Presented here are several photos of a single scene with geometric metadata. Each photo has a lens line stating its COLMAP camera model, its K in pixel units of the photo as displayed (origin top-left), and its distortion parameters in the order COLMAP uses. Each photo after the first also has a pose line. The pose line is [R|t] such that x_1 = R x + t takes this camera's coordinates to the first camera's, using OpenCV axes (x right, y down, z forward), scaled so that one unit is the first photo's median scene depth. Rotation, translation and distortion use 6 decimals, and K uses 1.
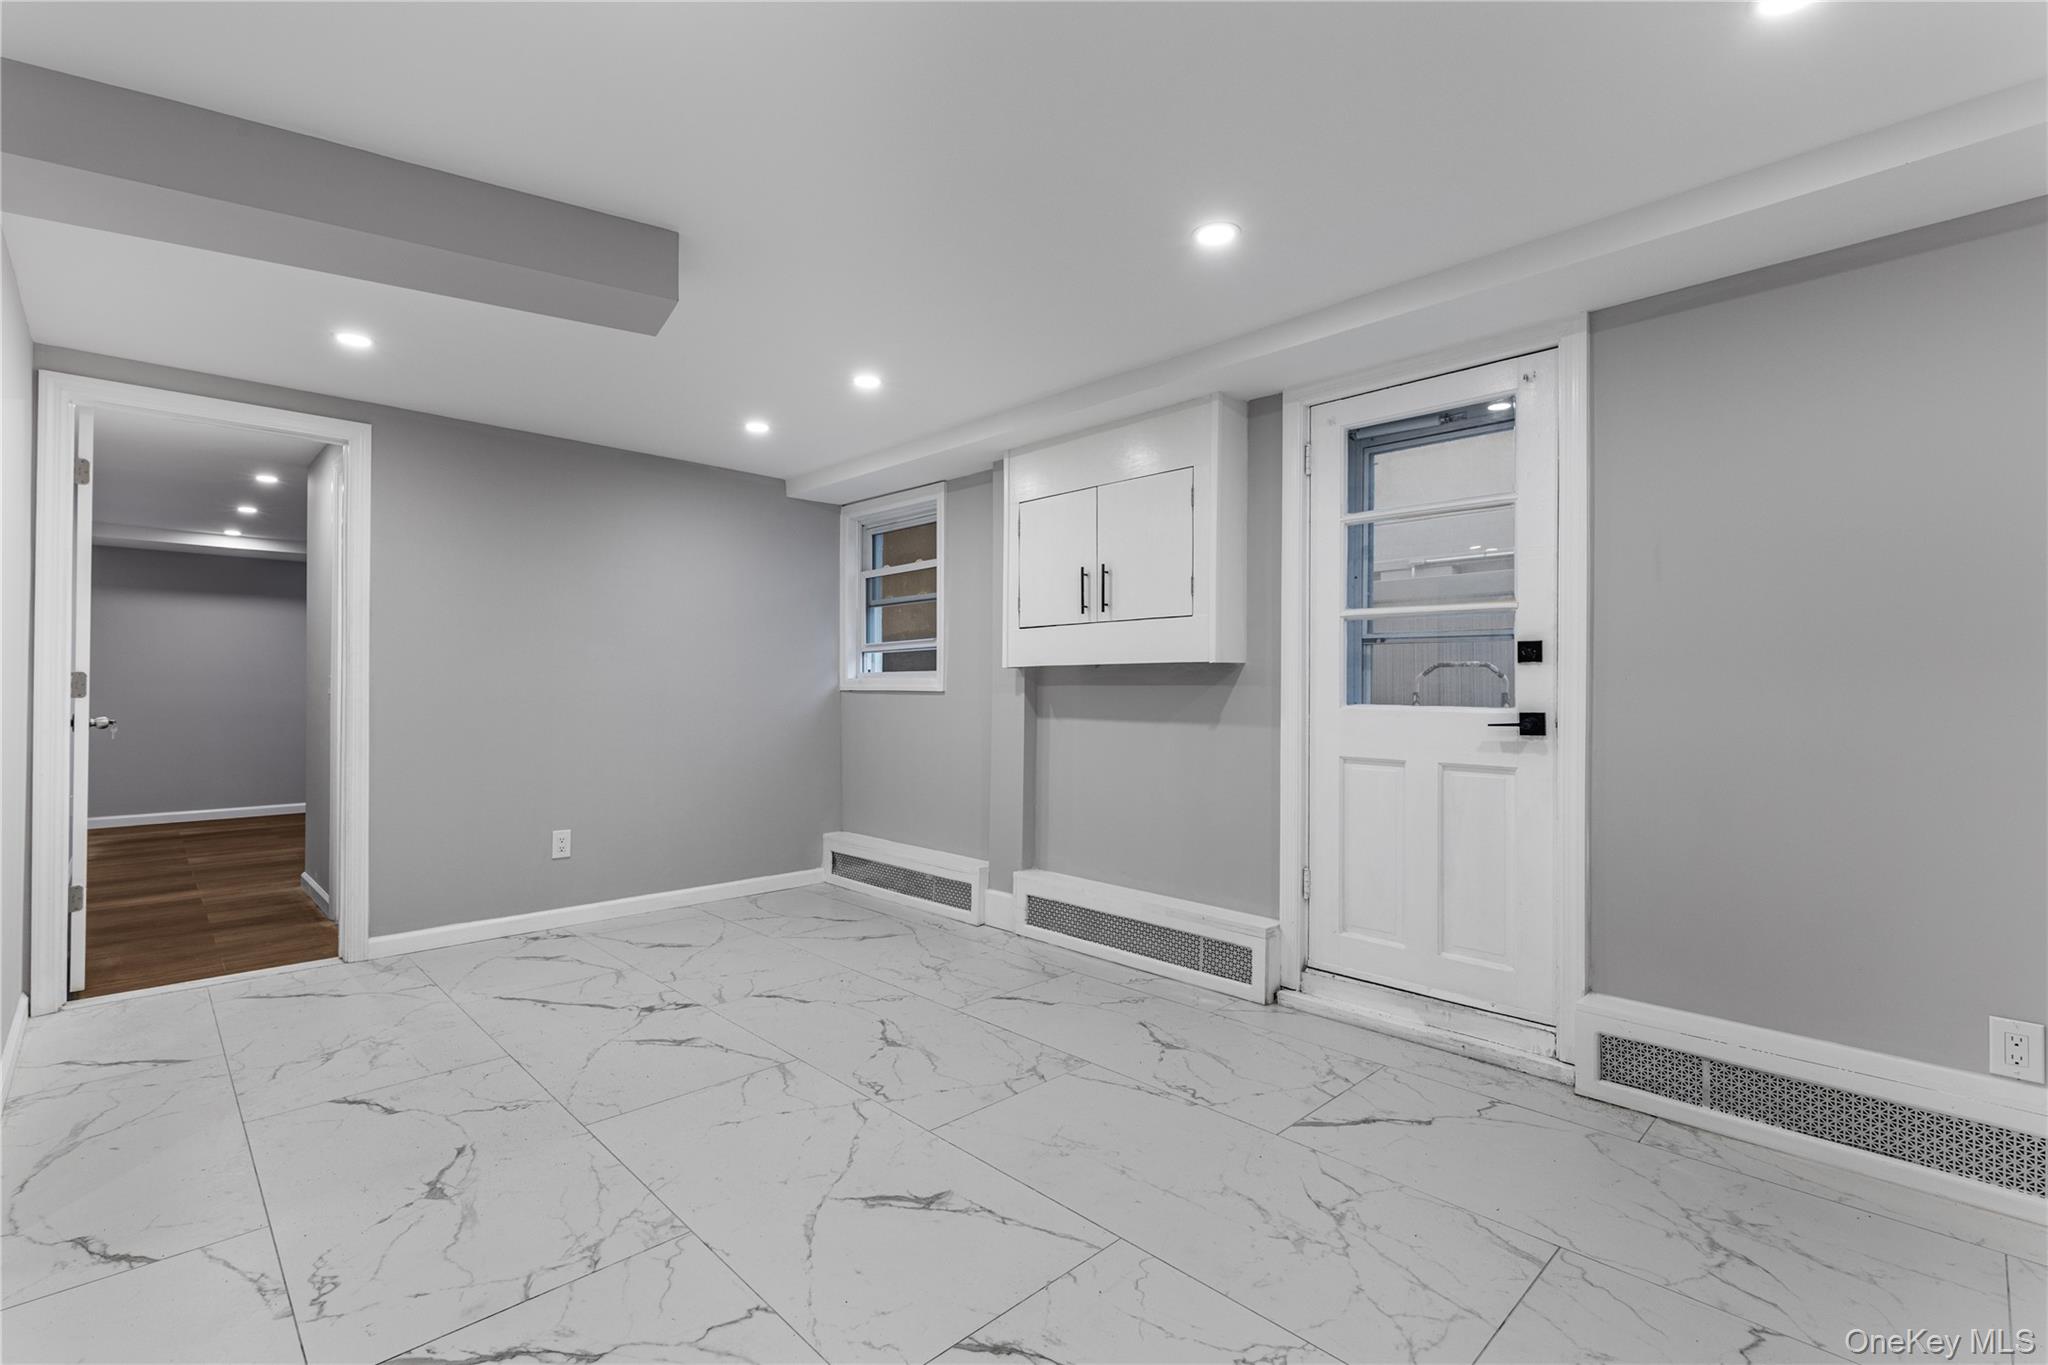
lens RADIAL K [[920.5, 0, 997.3], [0, 920.5, 683.9], [0, 0, 1]] dist [0.008596, -0.002029]
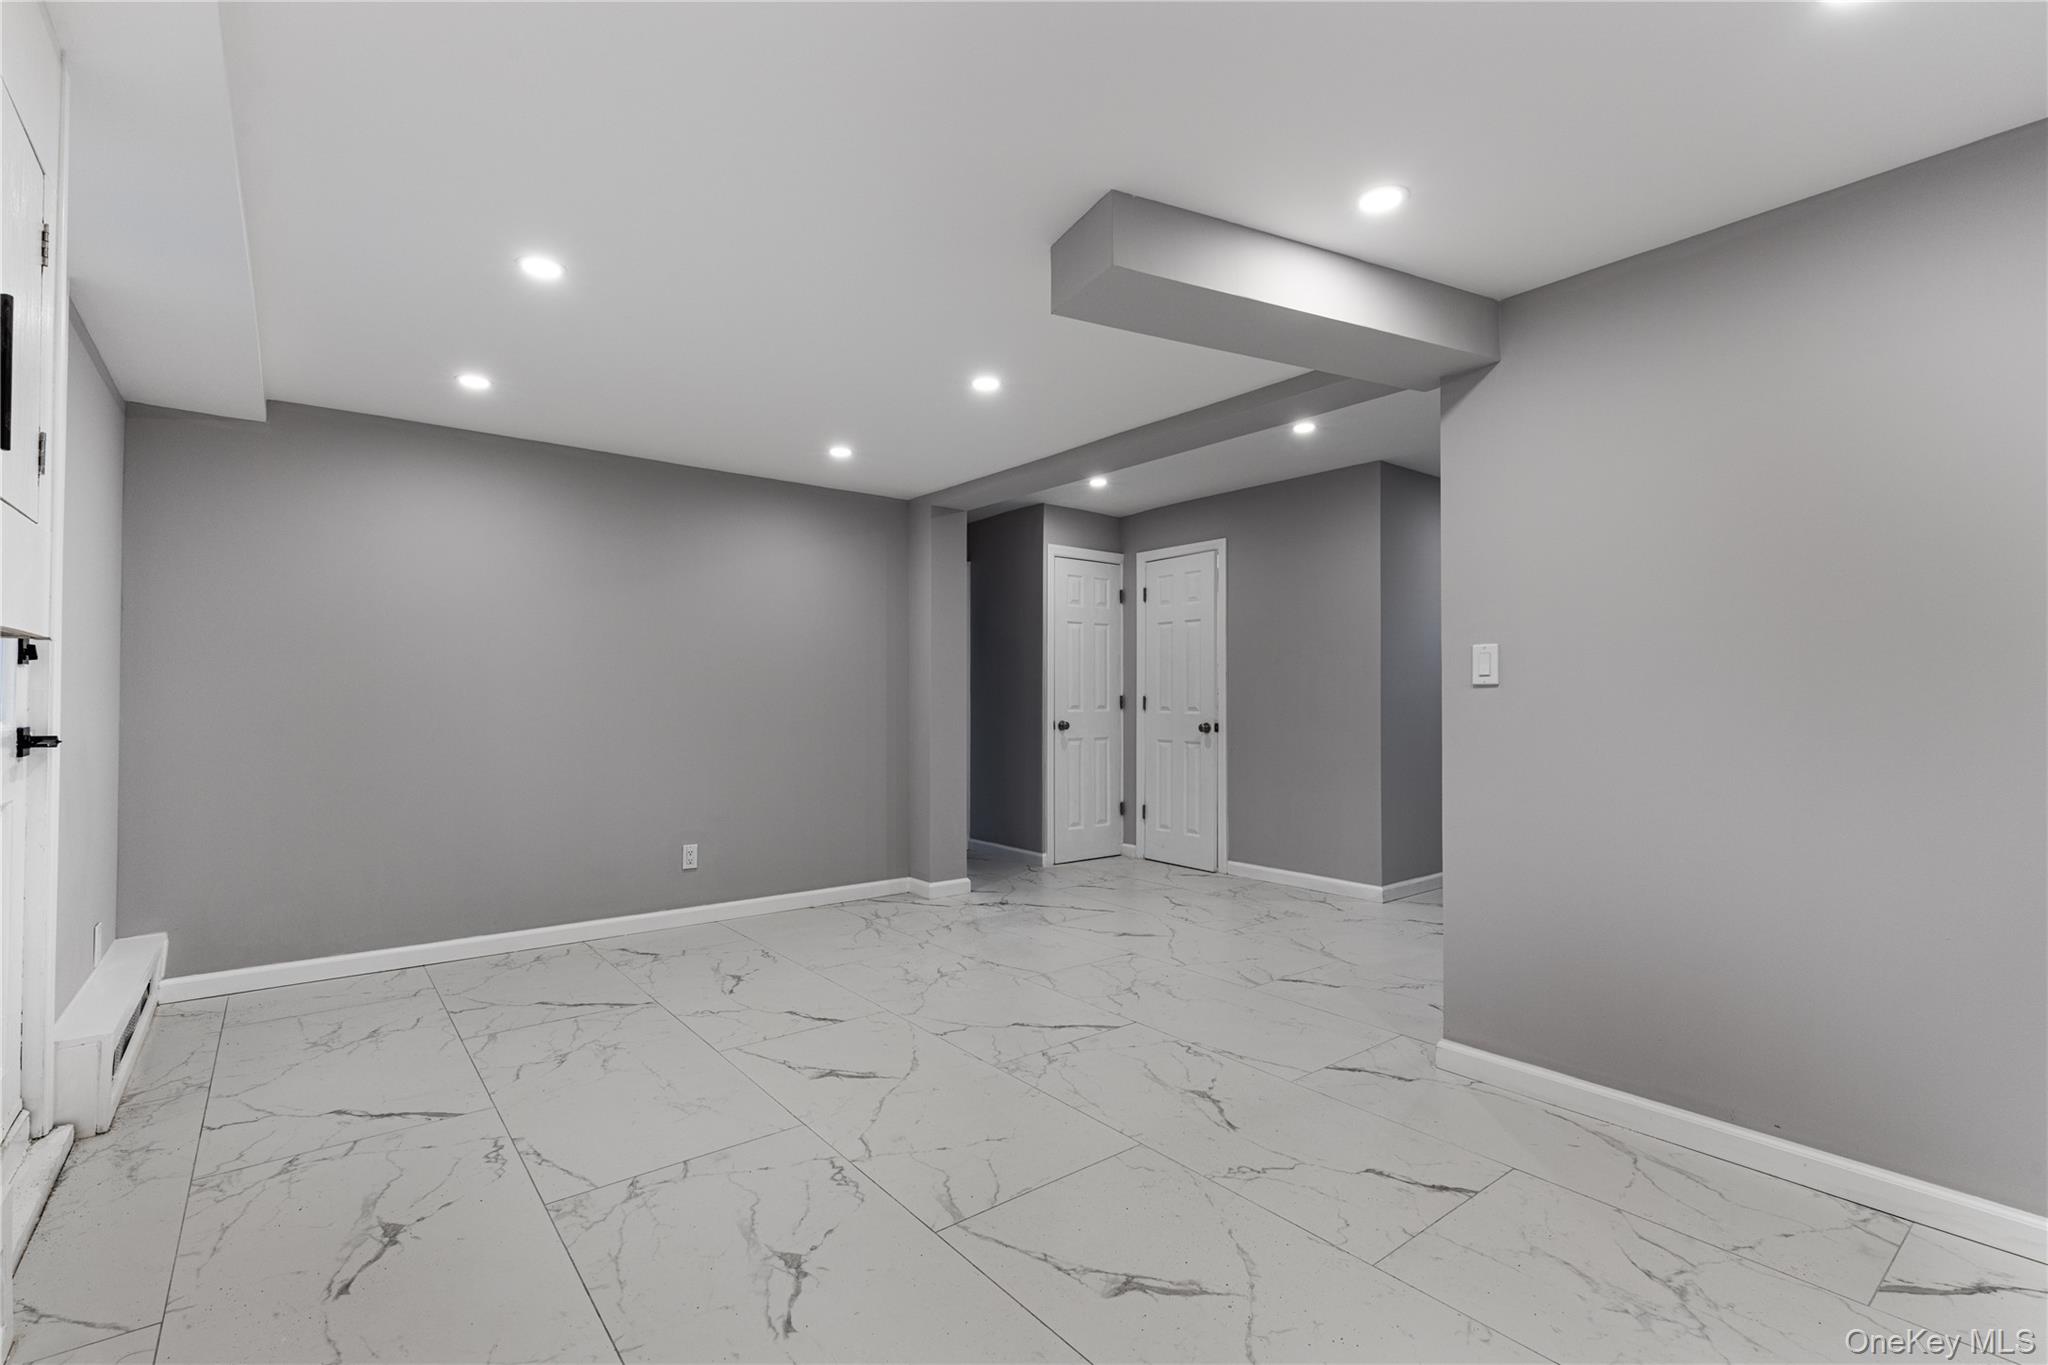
lens RADIAL K [[920.5, 0, 1005.9], [0, 920.5, 678.8], [0, 0, 1]] dist [0.008596, -0.002029]
pose [[-0.995969, -0.002235, 0.089676, -0.311520], [-0.004579, 0.999653, -0.025950, 0.005691], [-0.089587, -0.026256, -0.995633, 1.604659]]
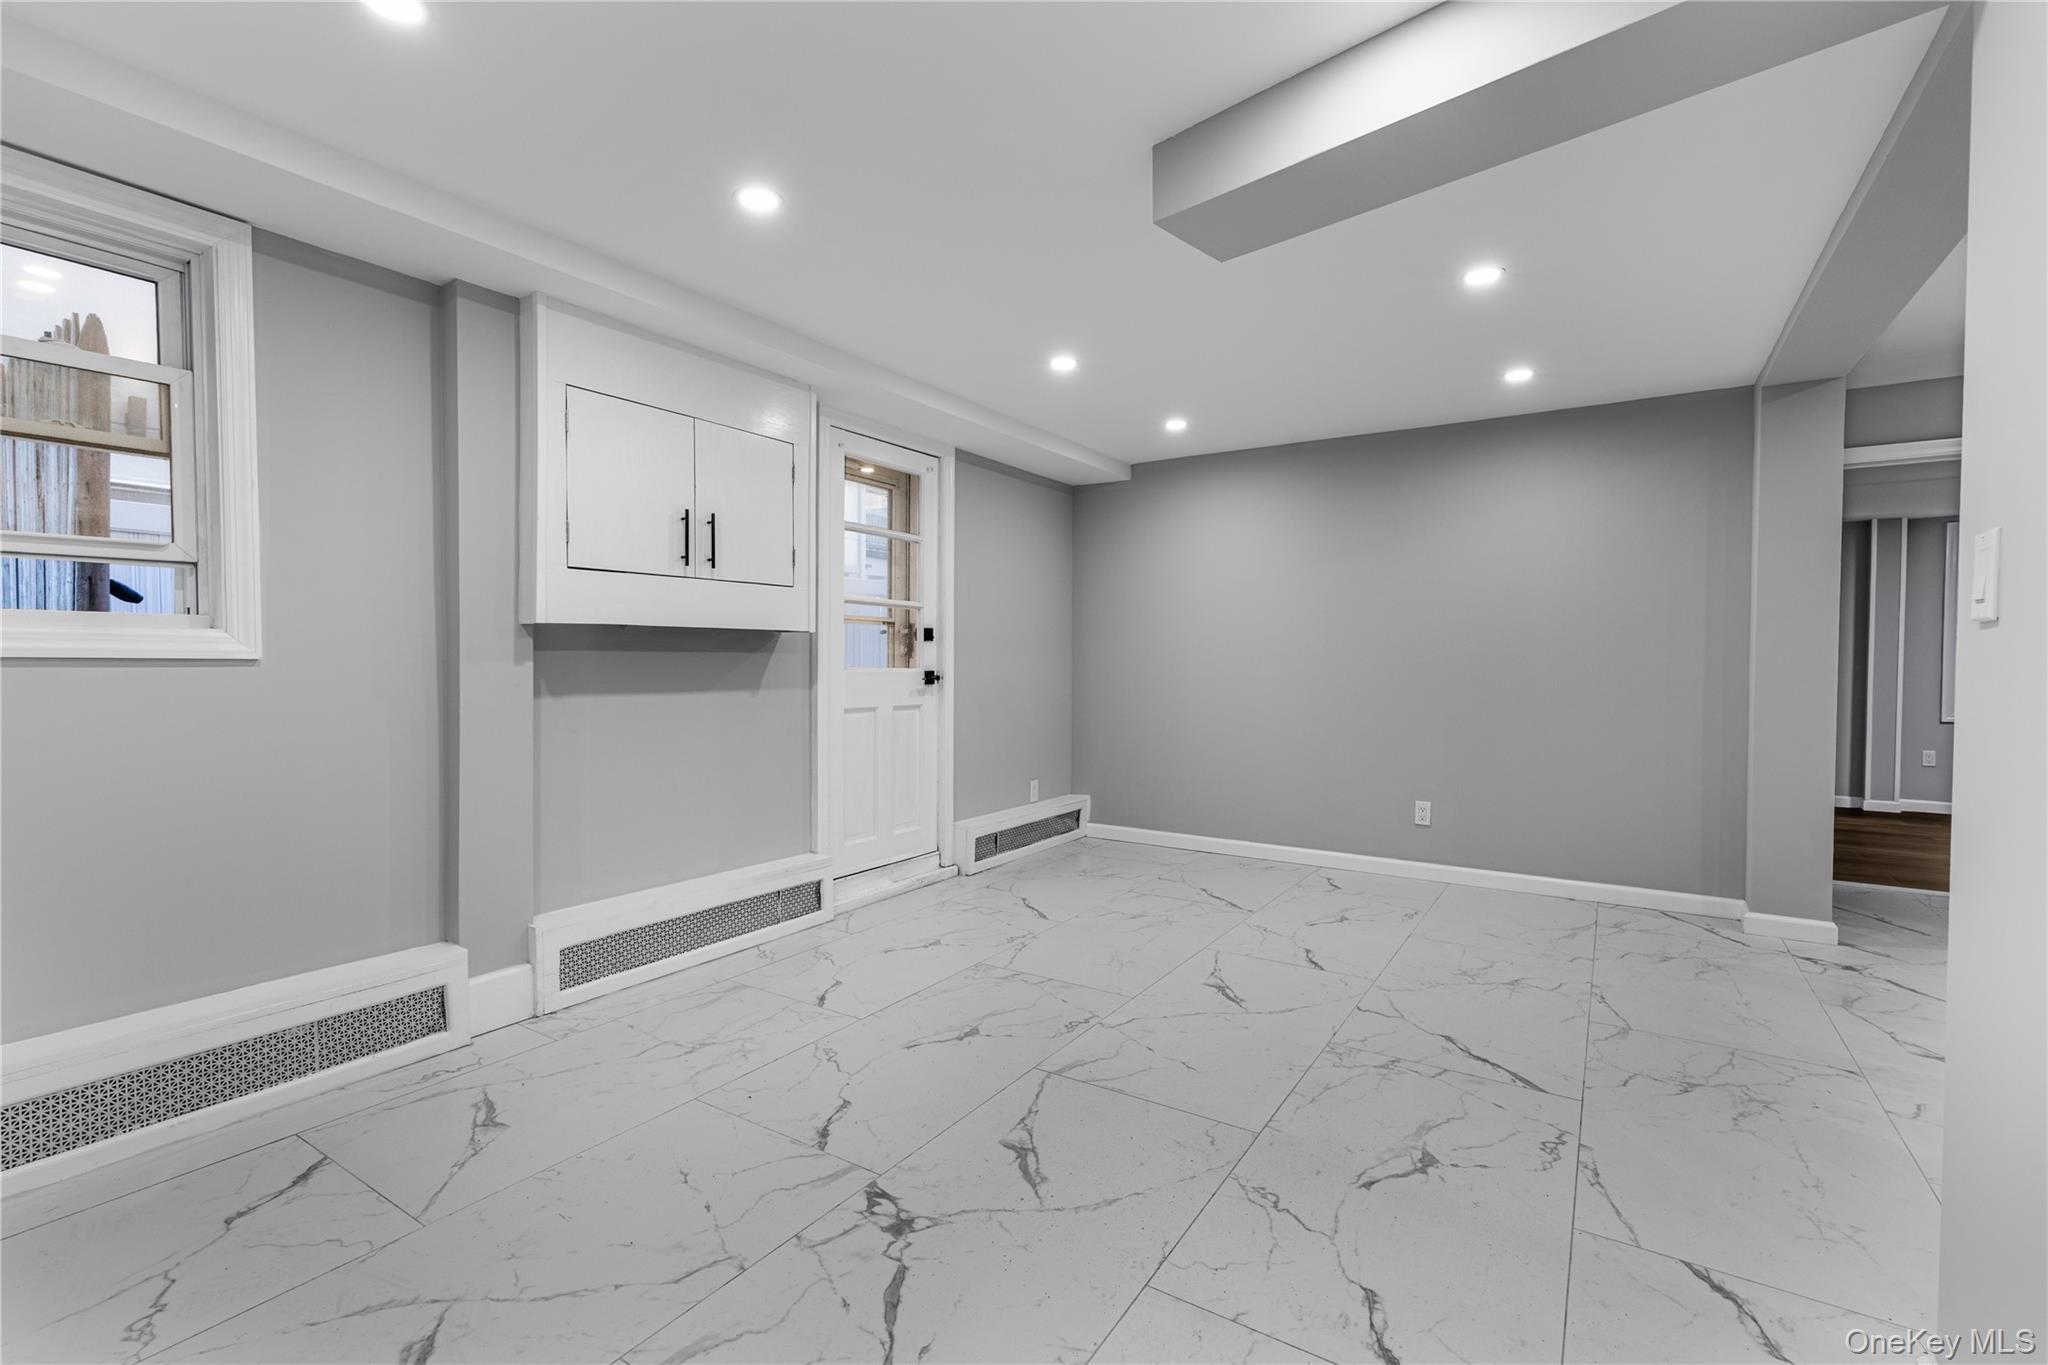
lens RADIAL K [[920.5, 0, 1011.3], [0, 920.5, 687.7], [0, 0, 1]] dist [0.008596, -0.002029]
pose [[-0.232688, -0.034250, 0.971948, -1.013800], [-0.009524, 0.999412, 0.032938, 0.004904], [-0.972505, -0.001592, -0.232878, 1.162389]]
